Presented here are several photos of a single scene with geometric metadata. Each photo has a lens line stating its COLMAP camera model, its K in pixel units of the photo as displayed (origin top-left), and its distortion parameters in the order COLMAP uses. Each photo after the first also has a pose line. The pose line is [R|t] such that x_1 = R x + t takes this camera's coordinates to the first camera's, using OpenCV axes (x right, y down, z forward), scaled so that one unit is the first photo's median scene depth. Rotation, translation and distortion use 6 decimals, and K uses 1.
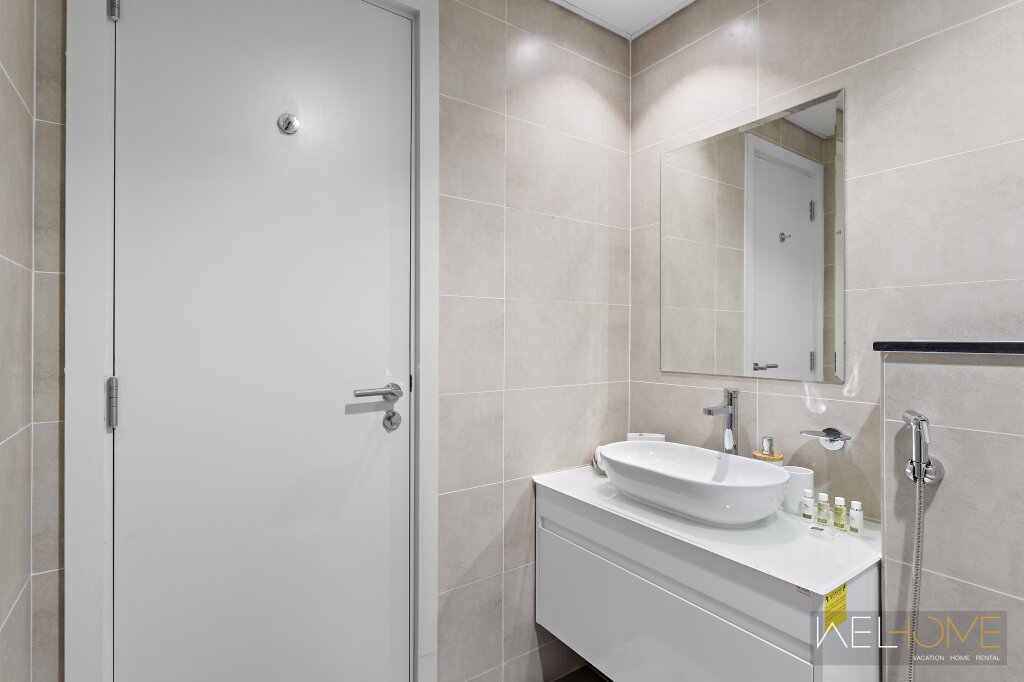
lens RADIAL K [[497.7, 0, 508.3], [0, 497.7, 340.0], [0, 0, 1]] dist [-0.006533, 0.000287]
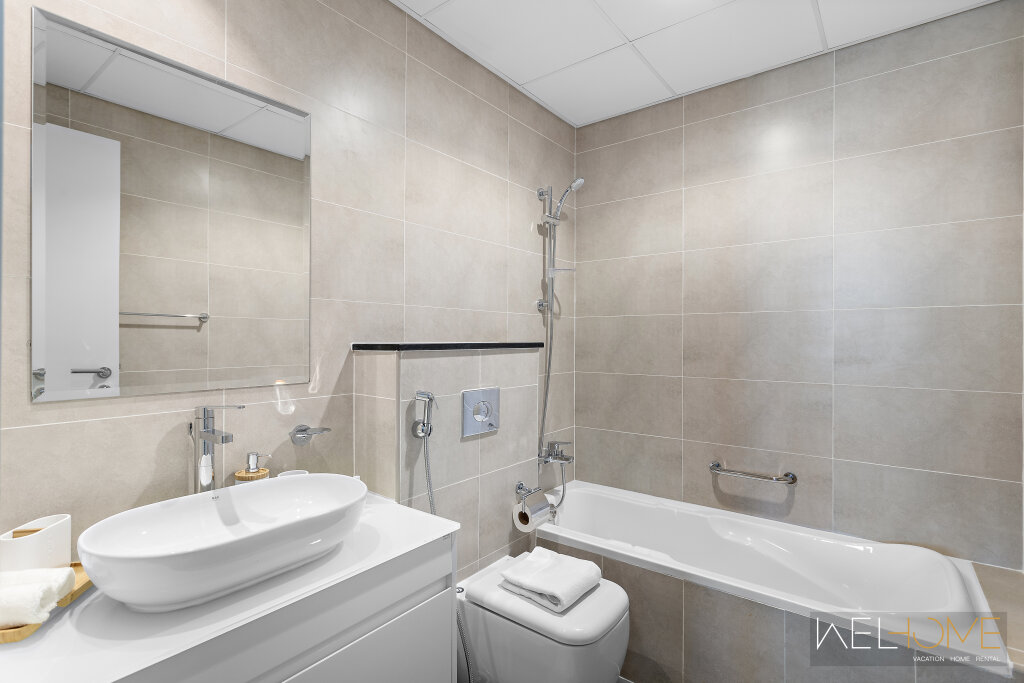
lens RADIAL K [[497.7, 0, 508.3], [0, 497.7, 340.5], [0, 0, 1]] dist [-0.006533, 0.000287]
pose [[-0.327128, -0.001787, 0.944978, -0.511878], [0.004031, 0.999986, 0.003286, -0.006841], [-0.944971, 0.004884, -0.327117, 0.947420]]
